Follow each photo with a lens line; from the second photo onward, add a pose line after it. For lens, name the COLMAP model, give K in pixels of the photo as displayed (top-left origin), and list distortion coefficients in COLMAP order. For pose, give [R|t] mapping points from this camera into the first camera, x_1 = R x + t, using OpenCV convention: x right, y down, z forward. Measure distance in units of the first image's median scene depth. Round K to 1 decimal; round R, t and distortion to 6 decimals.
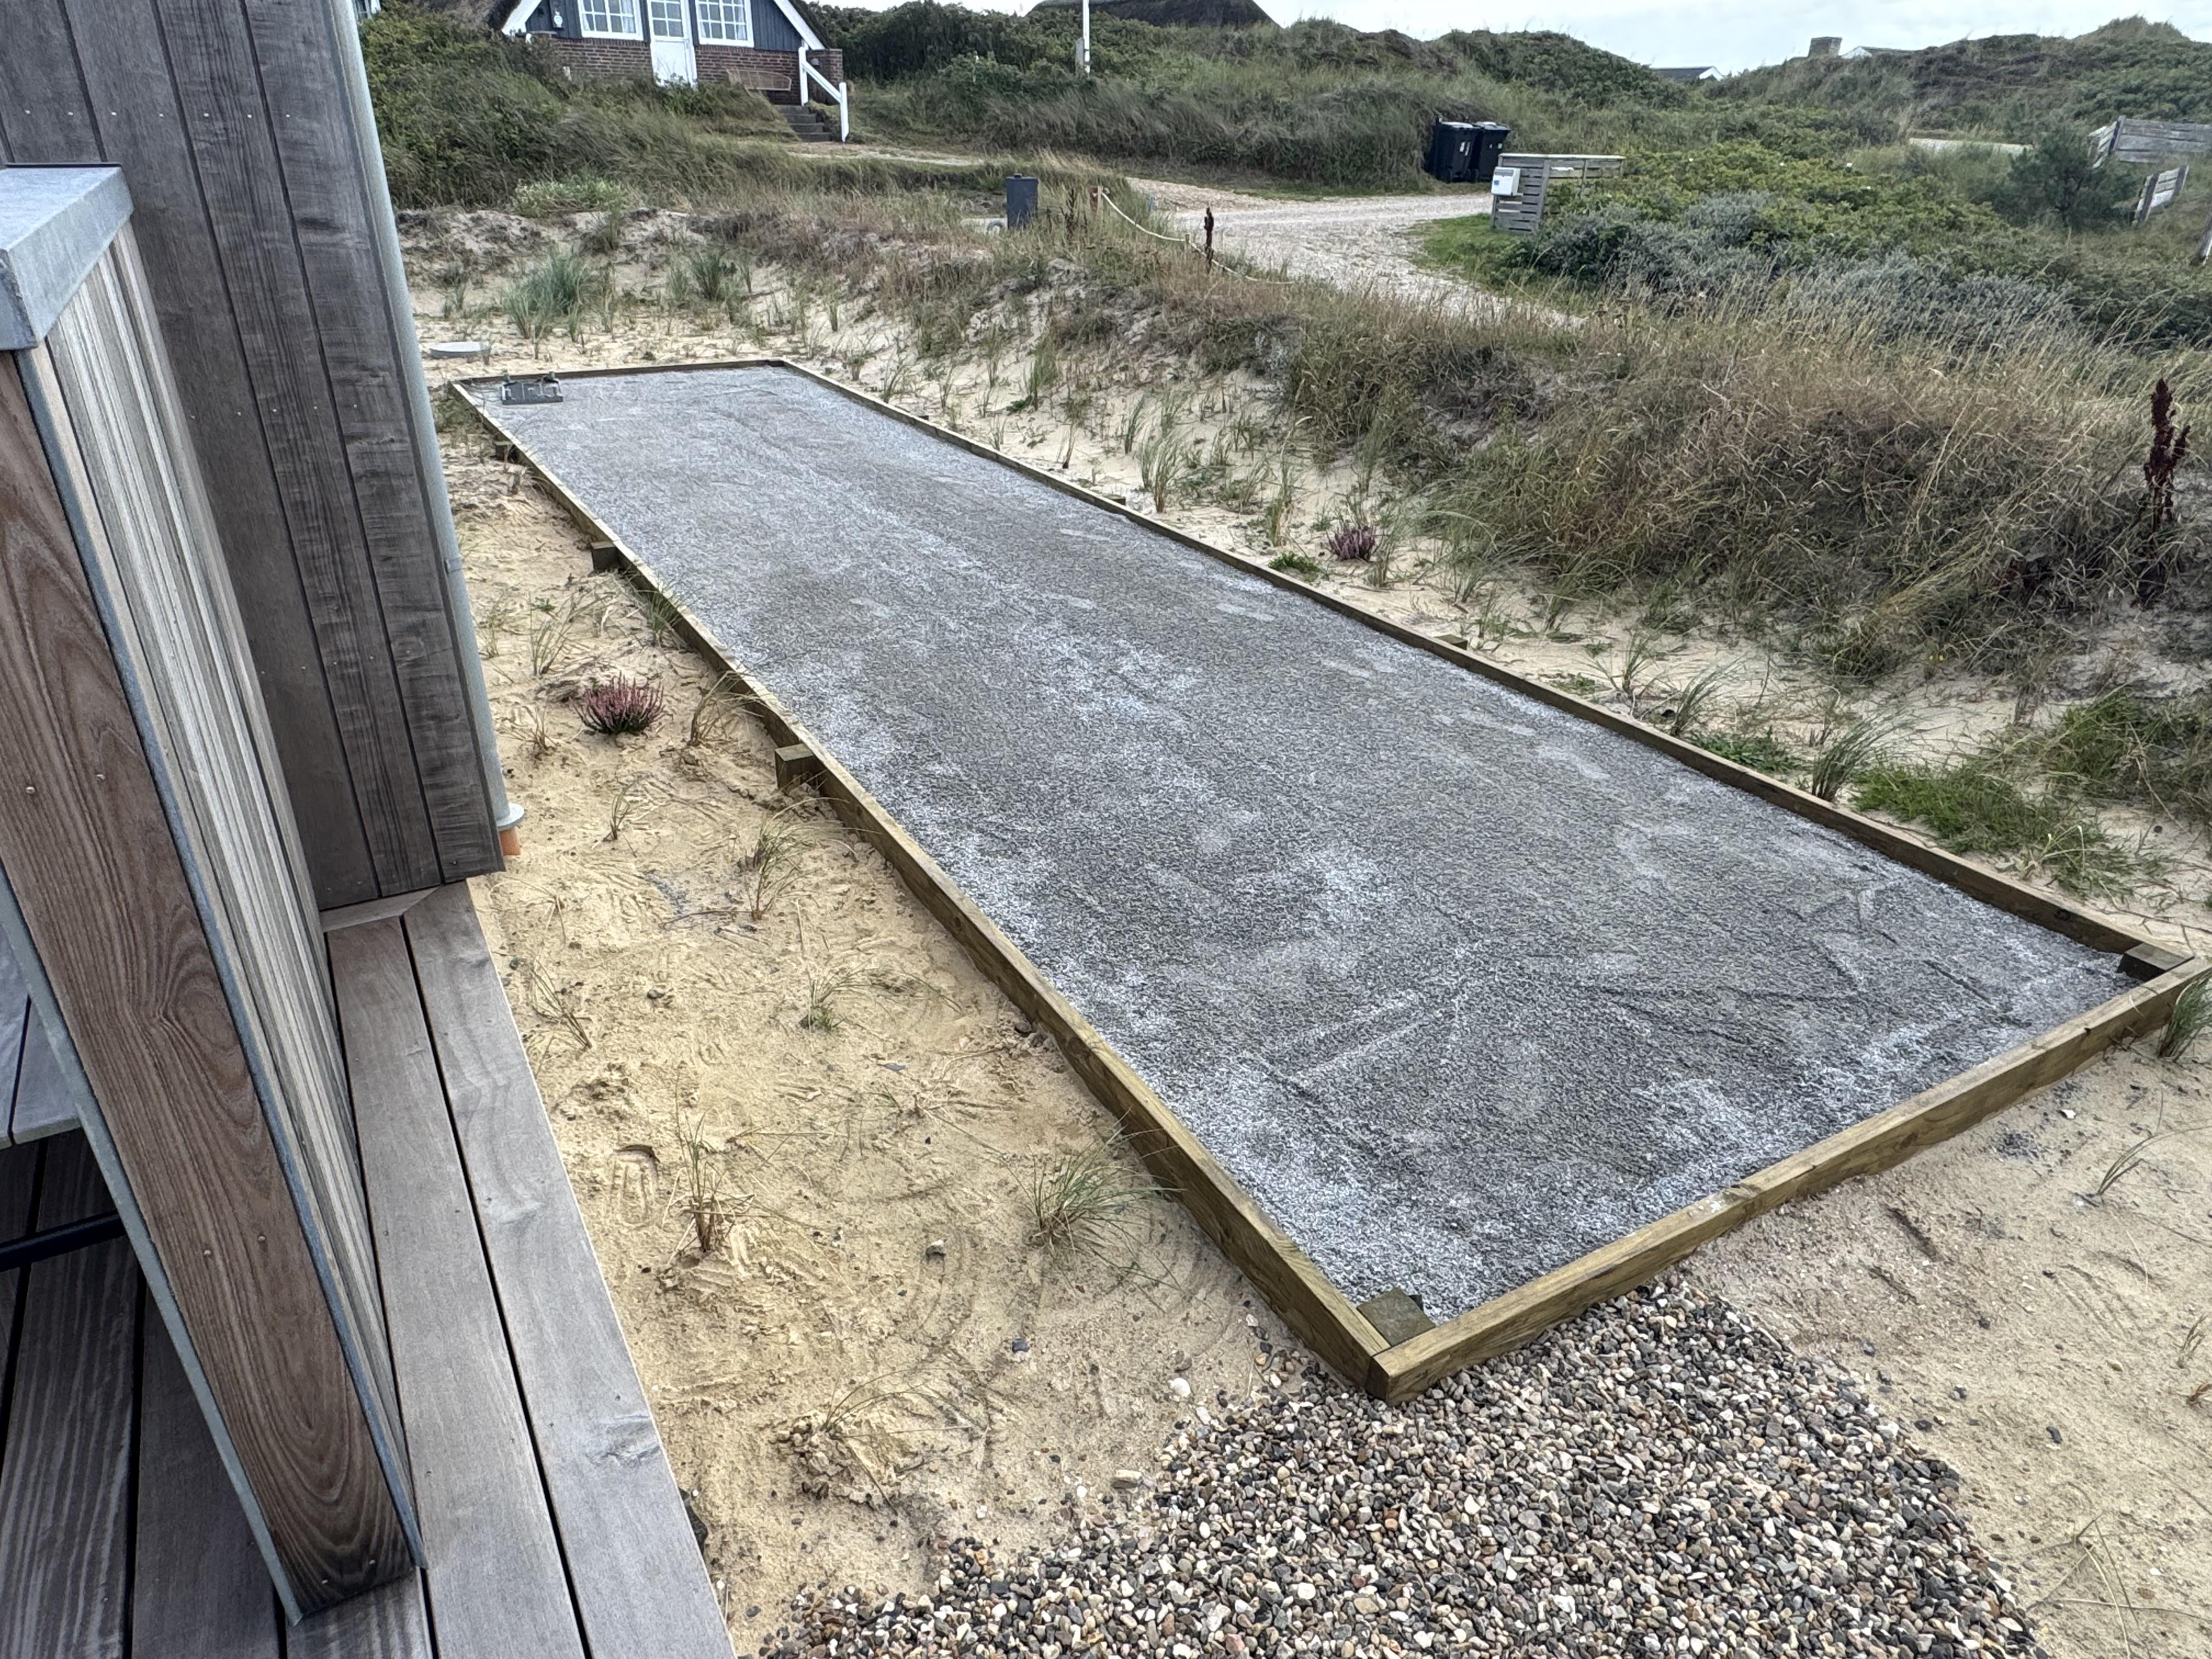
lens RADIAL K [[1380.5, 0, 1106.6], [0, 1380.5, 832.5], [0, 0, 1]] dist [-0.005203, -0.000723]
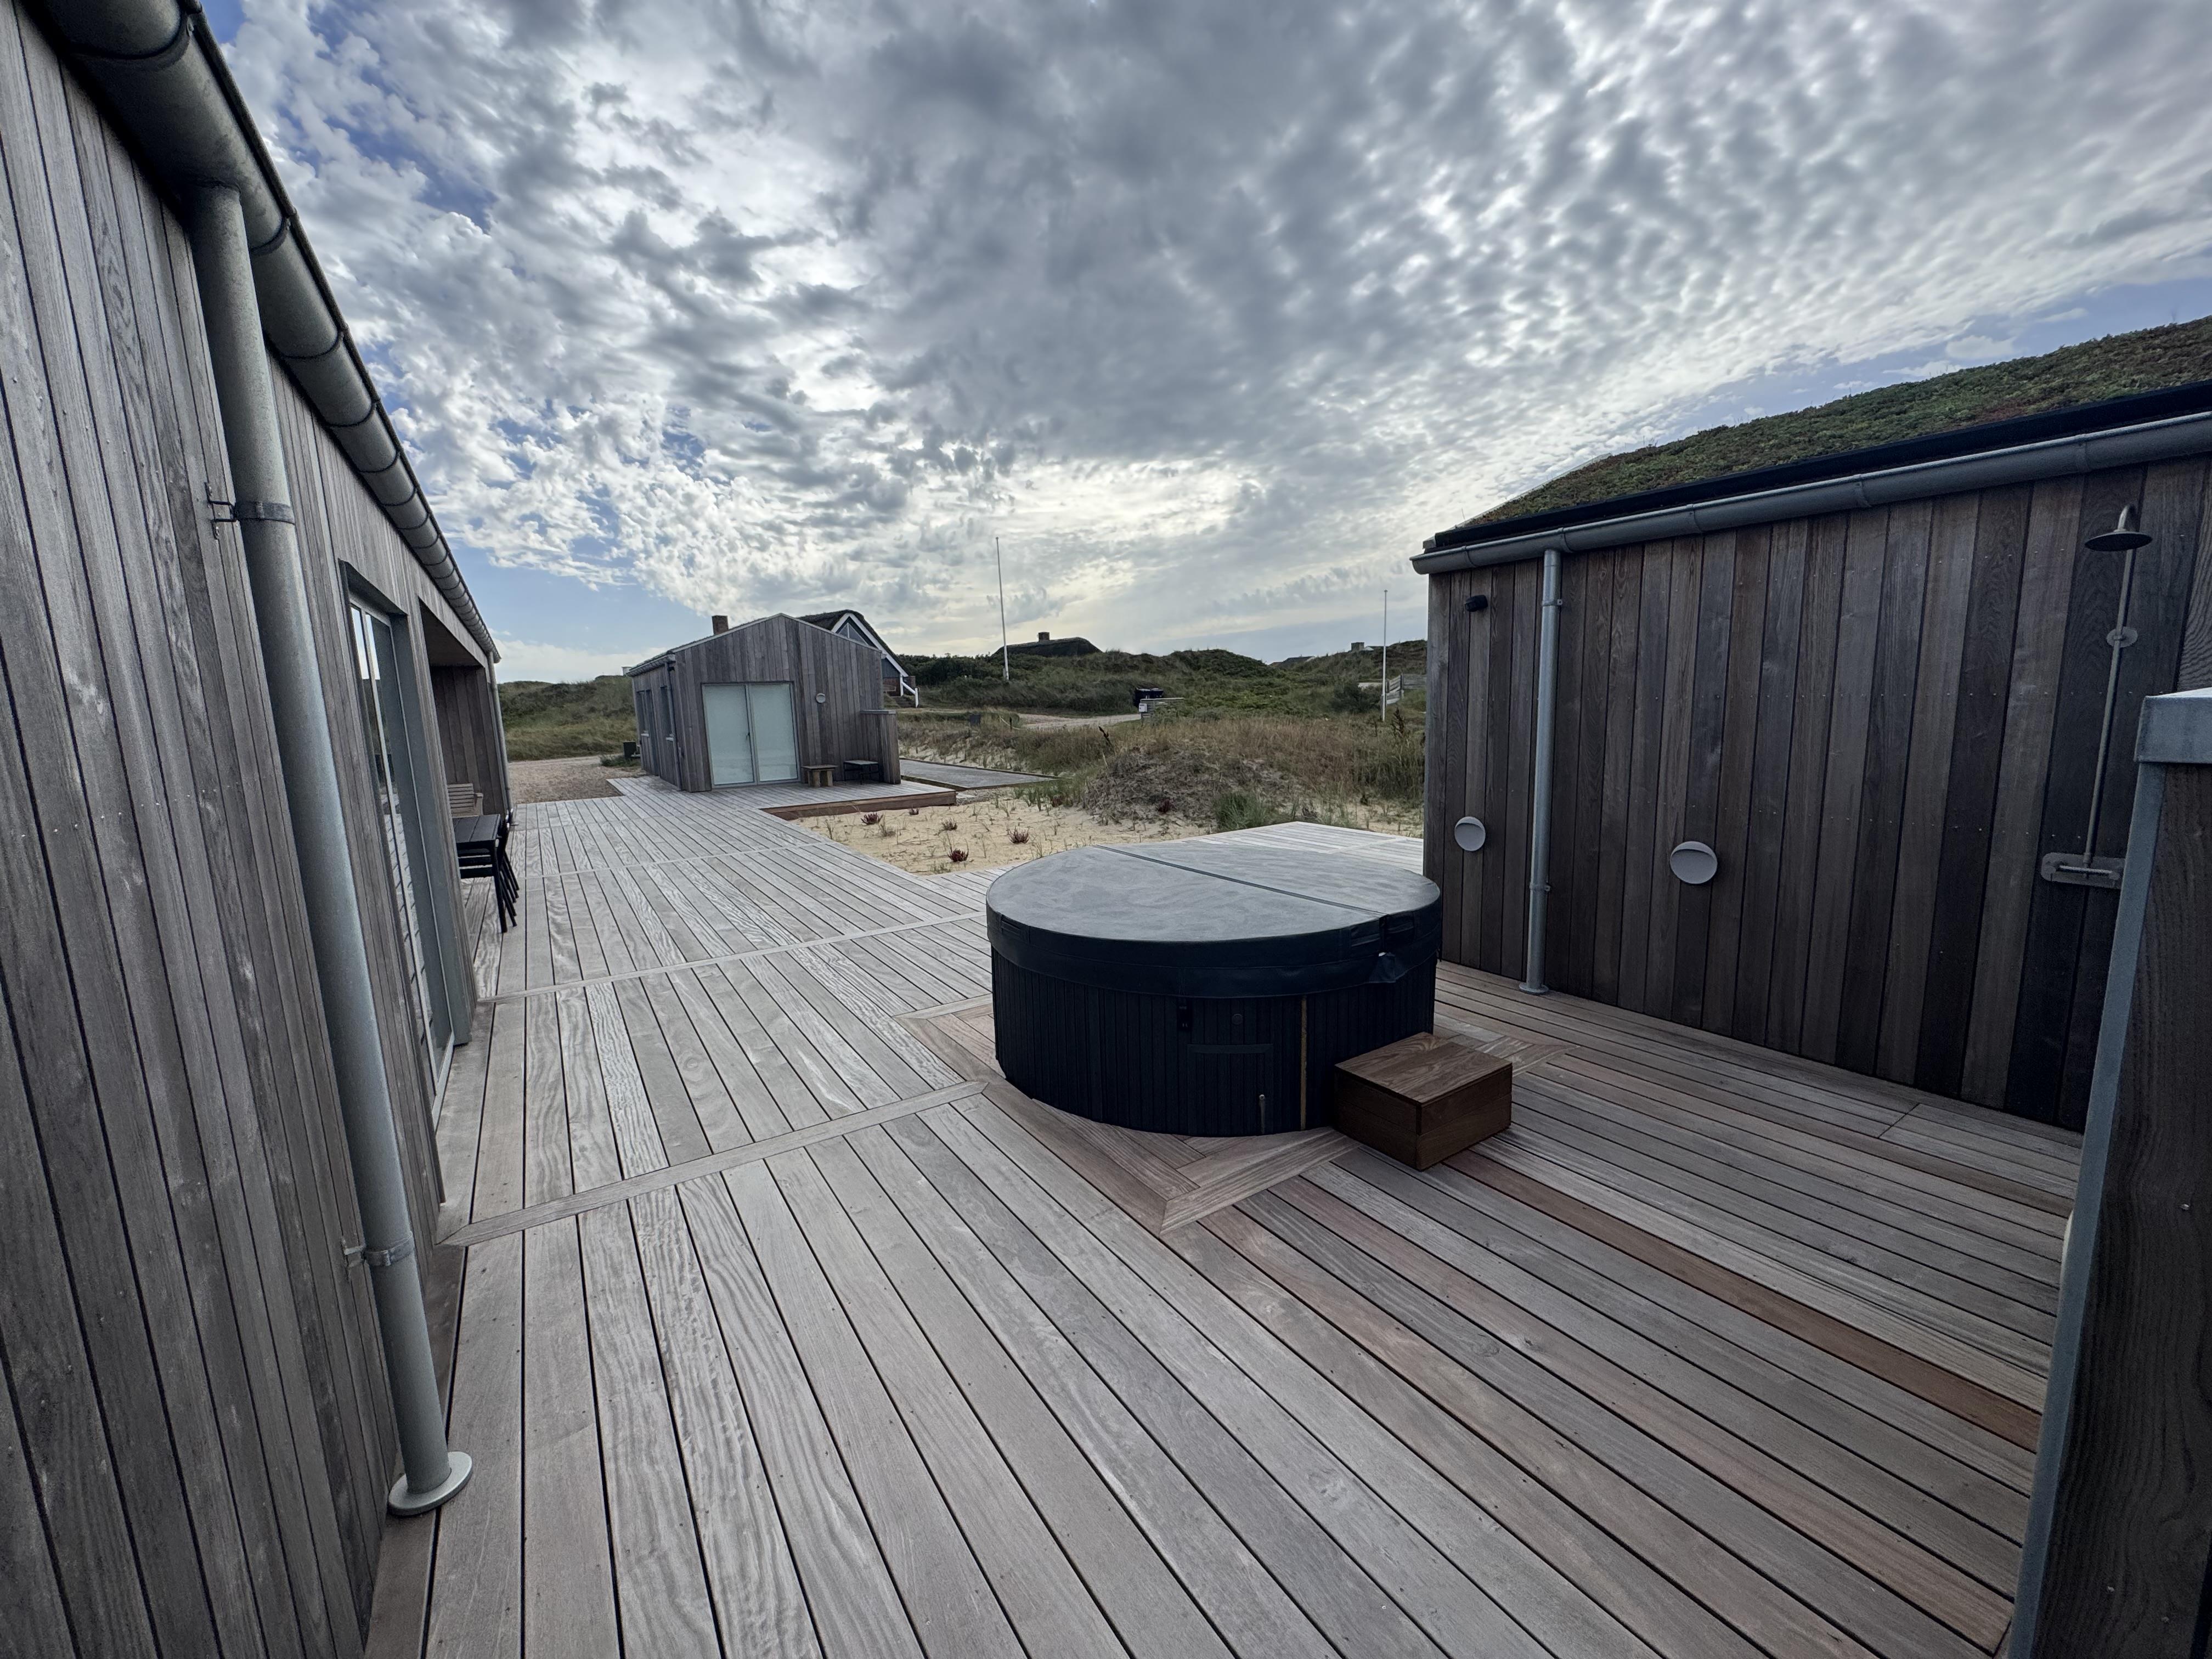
lens RADIAL K [[883.5, 0, 1107.0], [0, 883.5, 835.8], [0, 0, 1]] dist [-0.002471, 0.000082]
pose [[0.997536, -0.057751, 0.039847, 0.097394], [0.067193, 0.949799, -0.305561, 0.287875], [-0.020200, 0.307485, 0.951338, -0.569122]]
